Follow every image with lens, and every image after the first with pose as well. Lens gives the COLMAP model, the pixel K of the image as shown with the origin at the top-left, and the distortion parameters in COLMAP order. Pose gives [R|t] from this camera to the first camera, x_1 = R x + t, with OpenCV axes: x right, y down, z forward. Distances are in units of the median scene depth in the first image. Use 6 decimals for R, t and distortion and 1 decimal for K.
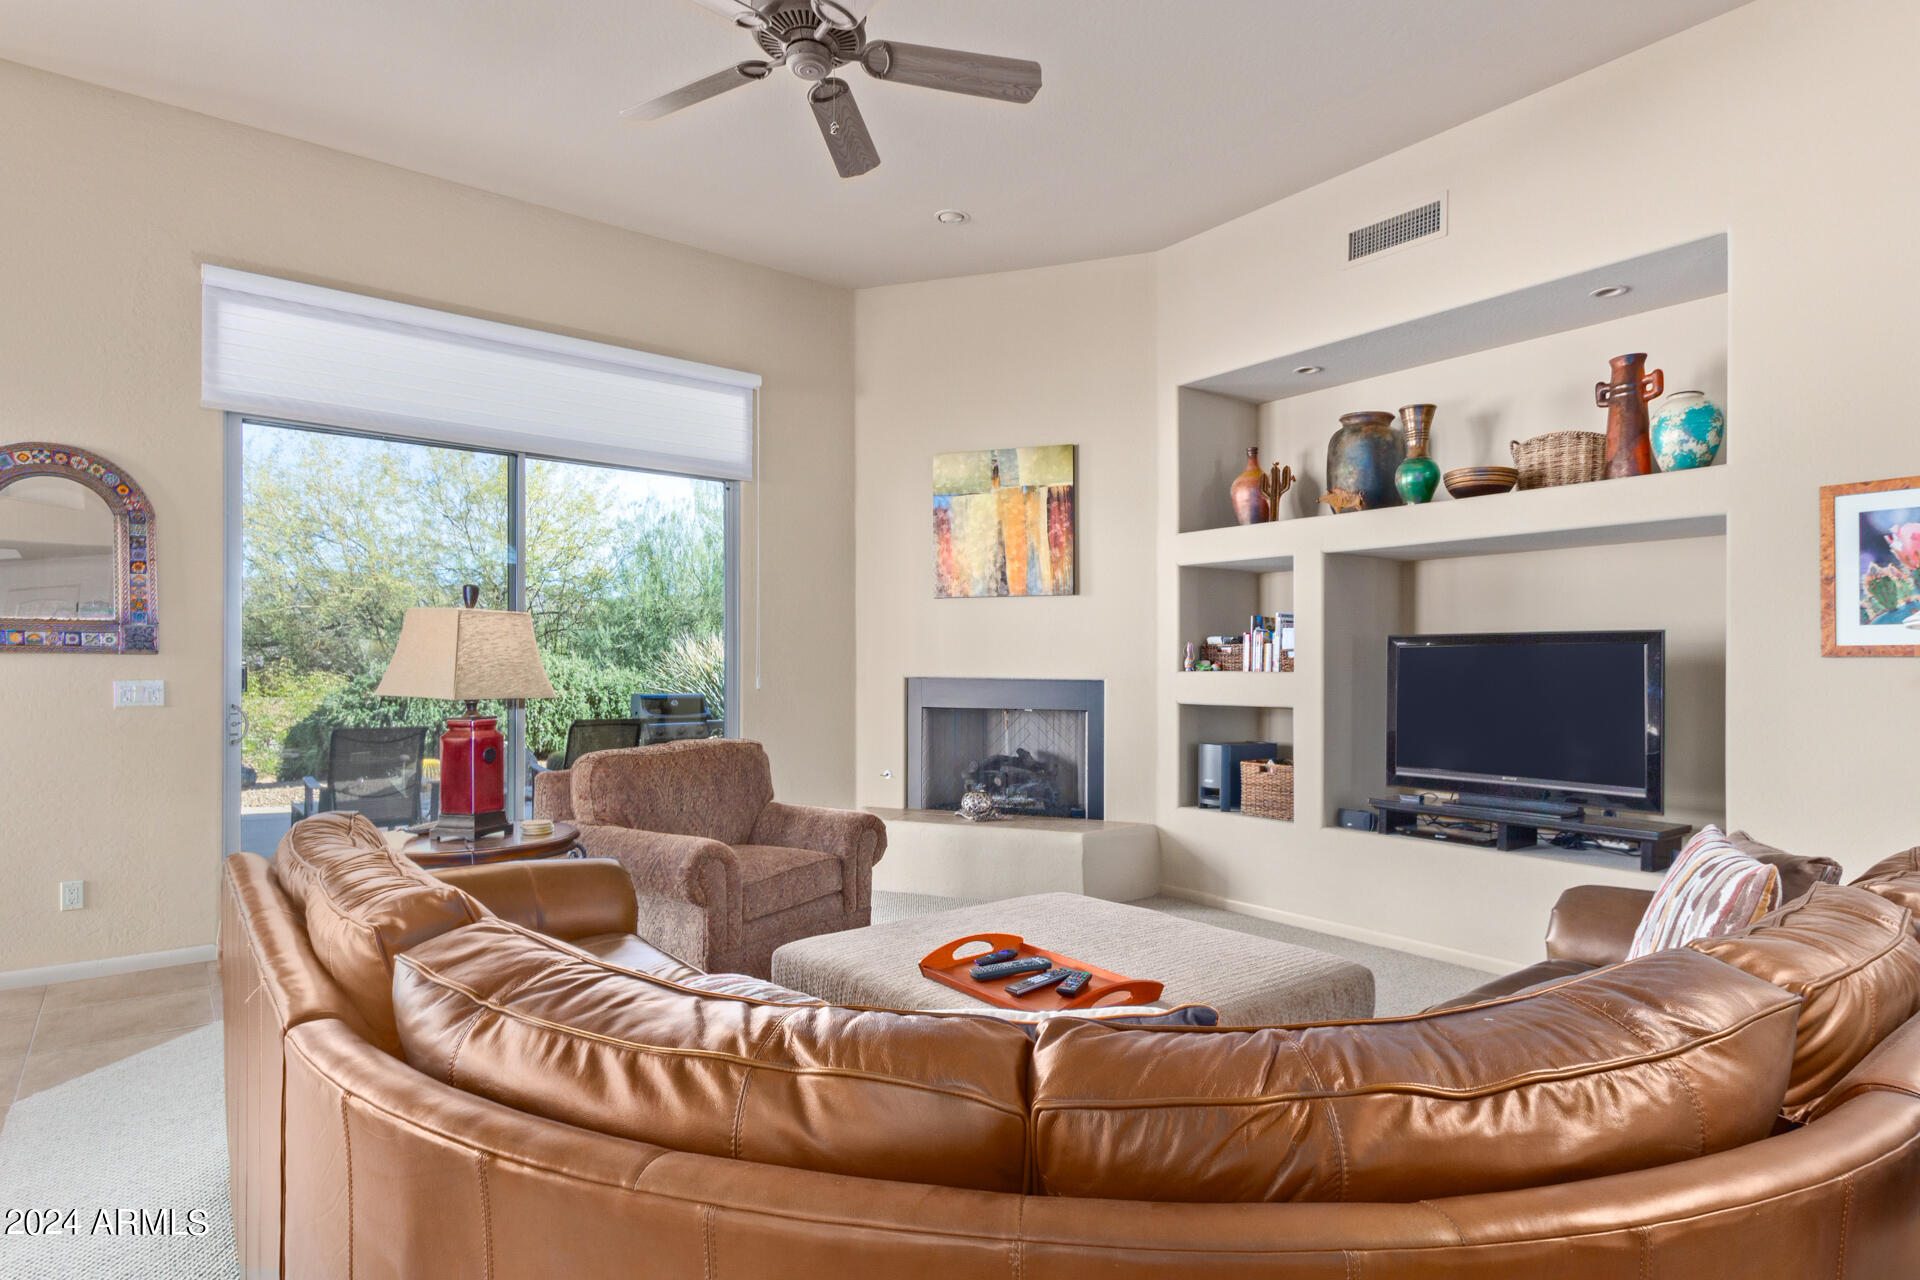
lens RADIAL K [[993.6, 0, 960.0], [0, 993.6, 640.0], [0, 0, 1]] dist [0.000632, -0.000332]
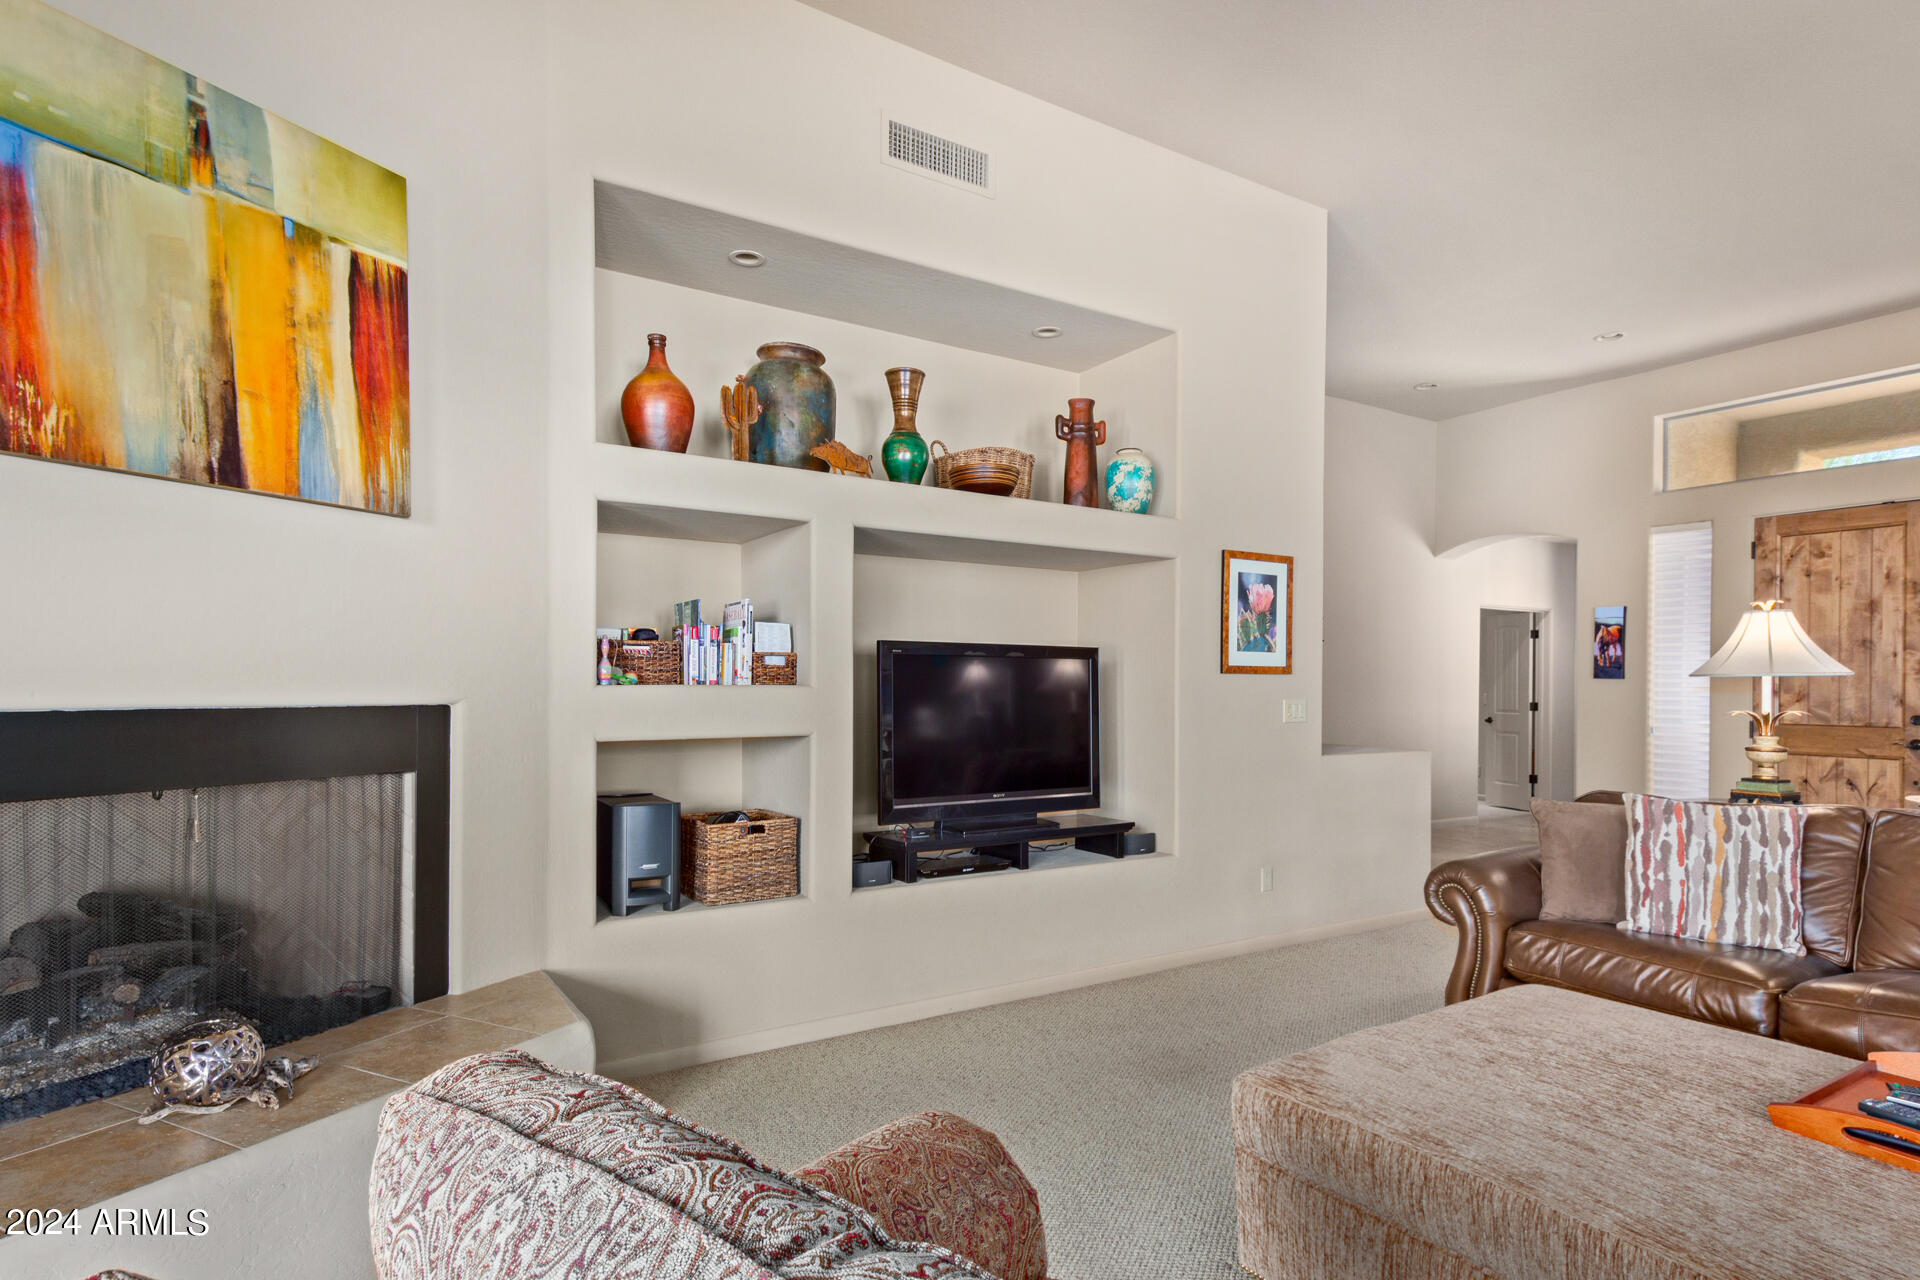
lens RADIAL K [[1017.9, 0, 966.9], [0, 1017.9, 666.0], [0, 0, 1]] dist [0.036206, -0.012845]
pose [[0.084026, 0.008159, 0.996430, -0.405982], [-0.034831, 0.999379, -0.005246, 0.019081], [-0.995855, -0.034266, 0.084258, 0.873132]]
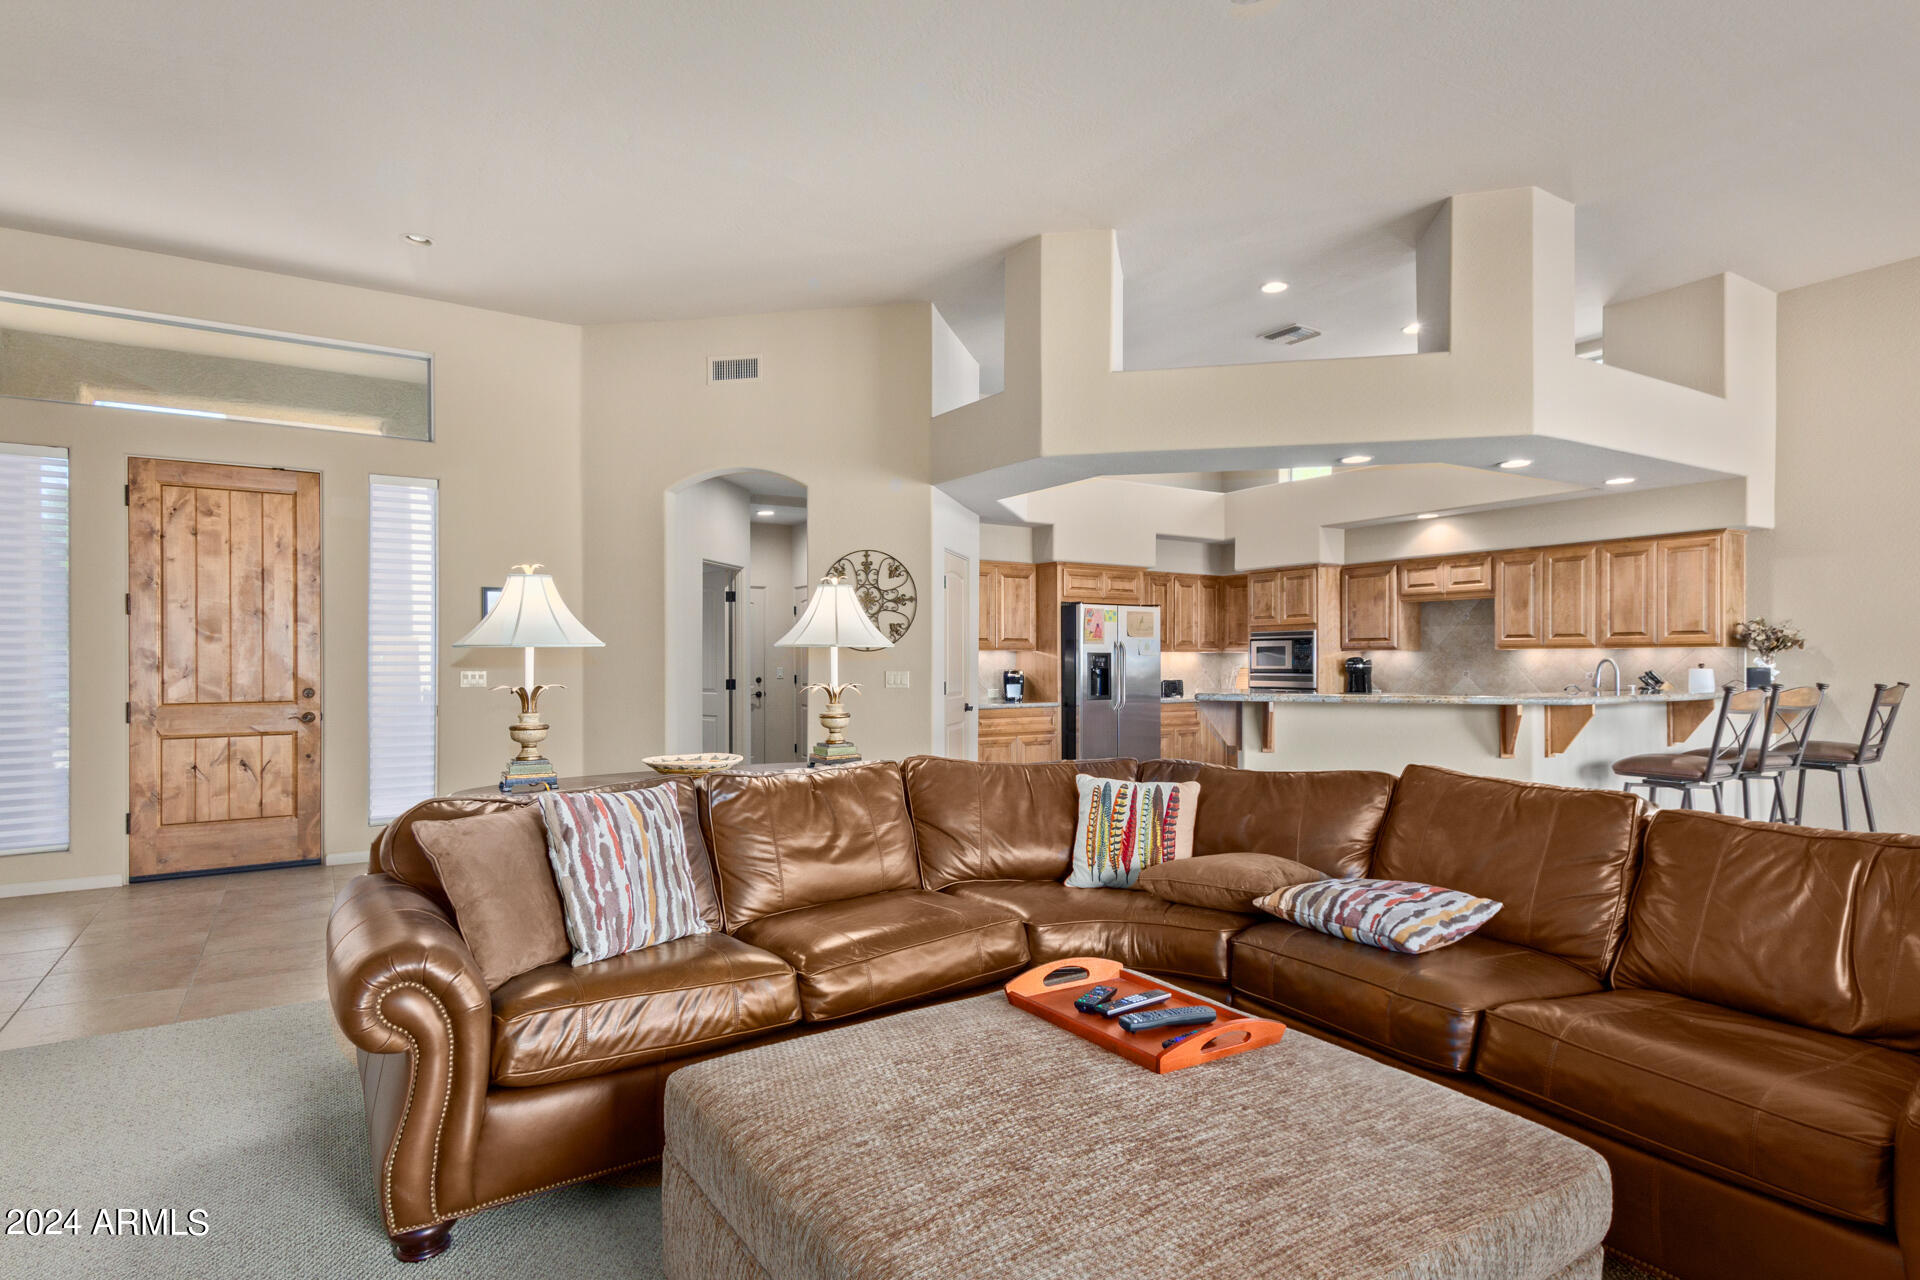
lens RADIAL K [[1017.9, 0, 966.9], [0, 1017.9, 666.0], [0, 0, 1]] dist [0.036206, -0.012845]
pose [[-0.996450, -0.002800, 0.084141, 0.084456], [-0.004506, 0.999788, -0.020089, 0.027844], [-0.084066, -0.020397, -0.996251, 1.018360]]
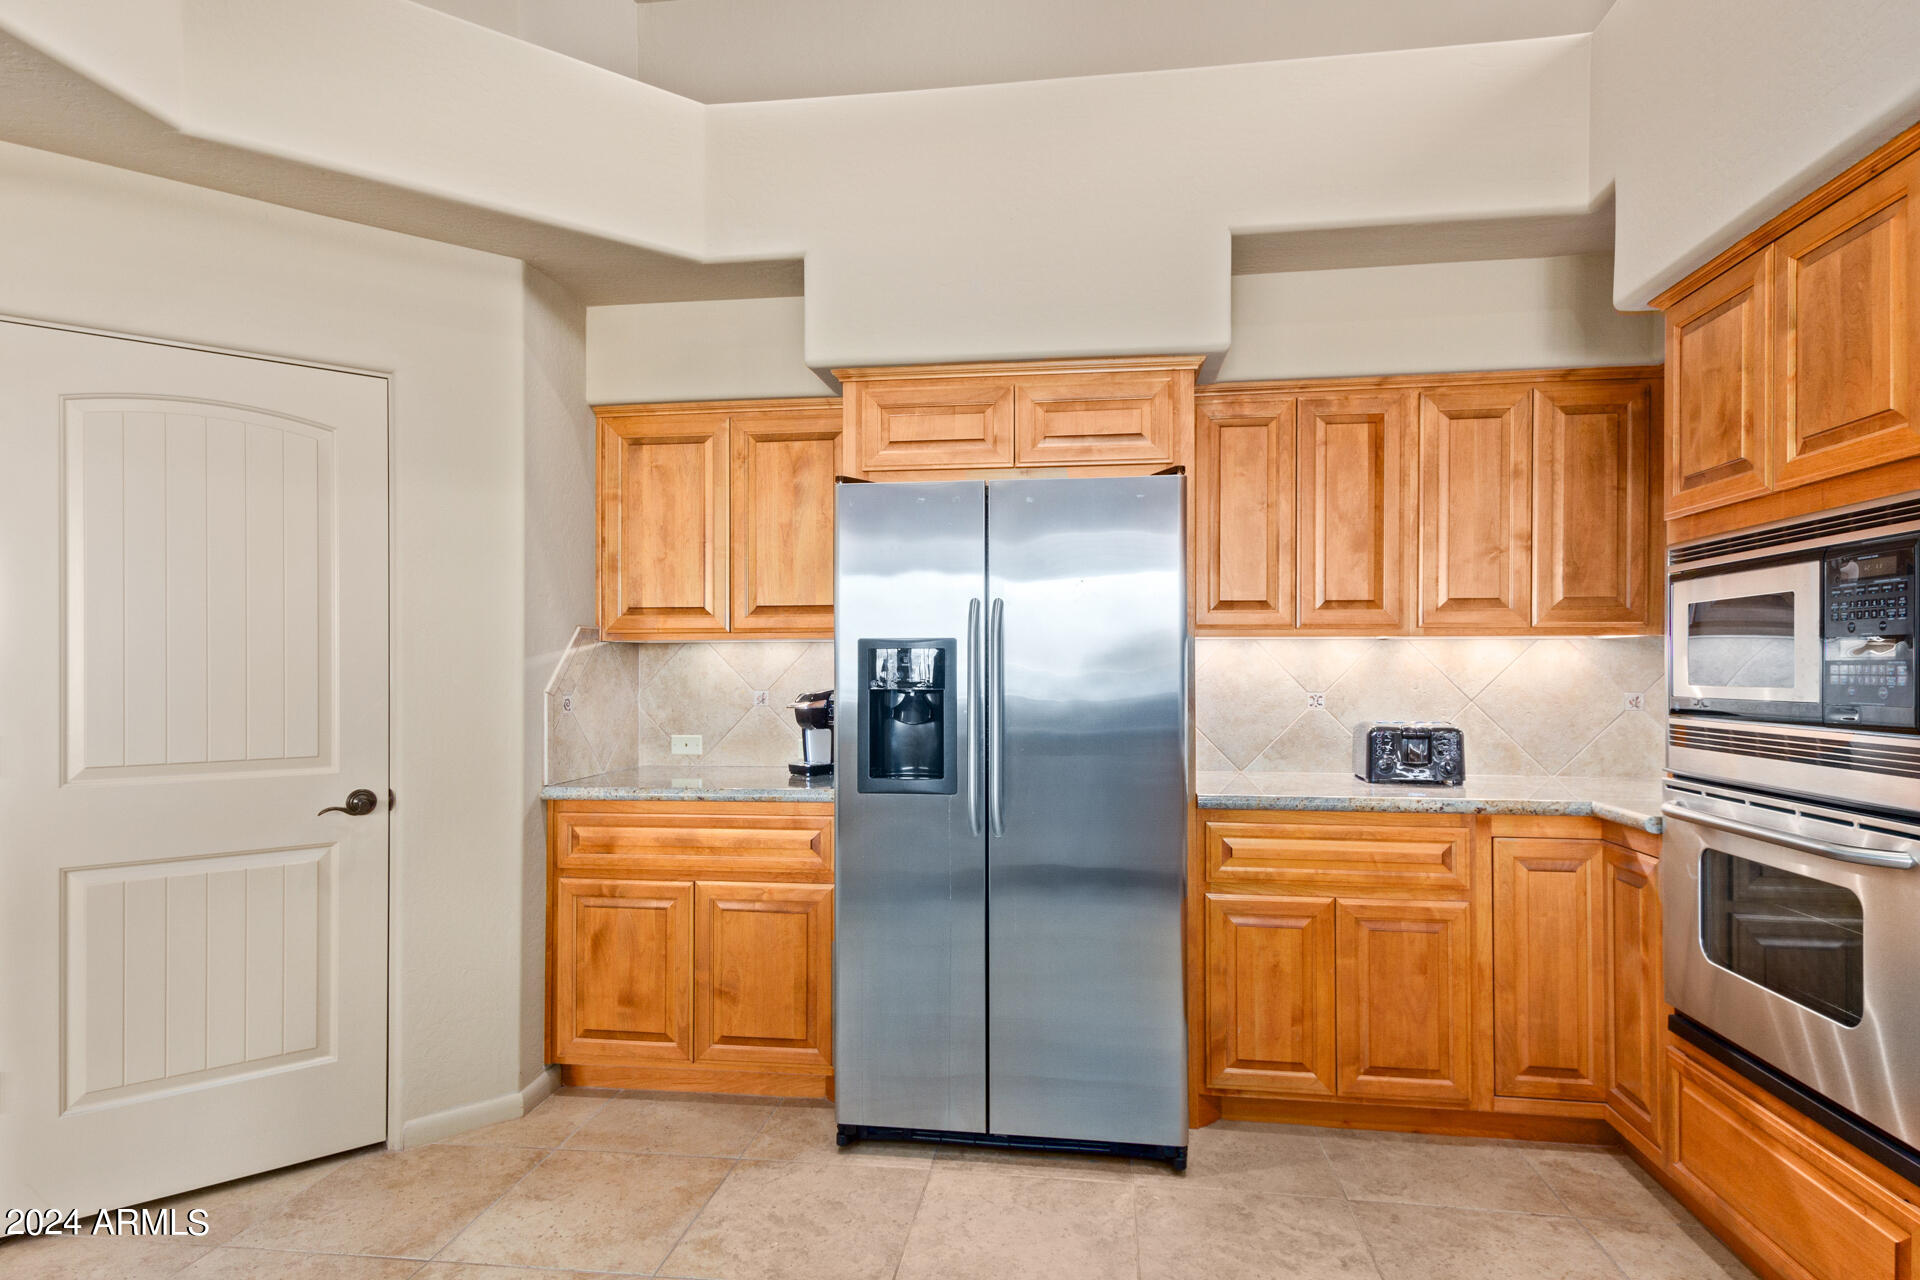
lens RADIAL K [[1017.9, 0, 966.9], [0, 1017.9, 666.0], [0, 0, 1]] dist [0.036206, -0.012845]
pose [[-0.713469, 0.001897, 0.700684, -0.419435], [-0.016933, 0.999658, -0.019948, -0.010003], [-0.700482, -0.026097, -0.713192, -0.485318]]
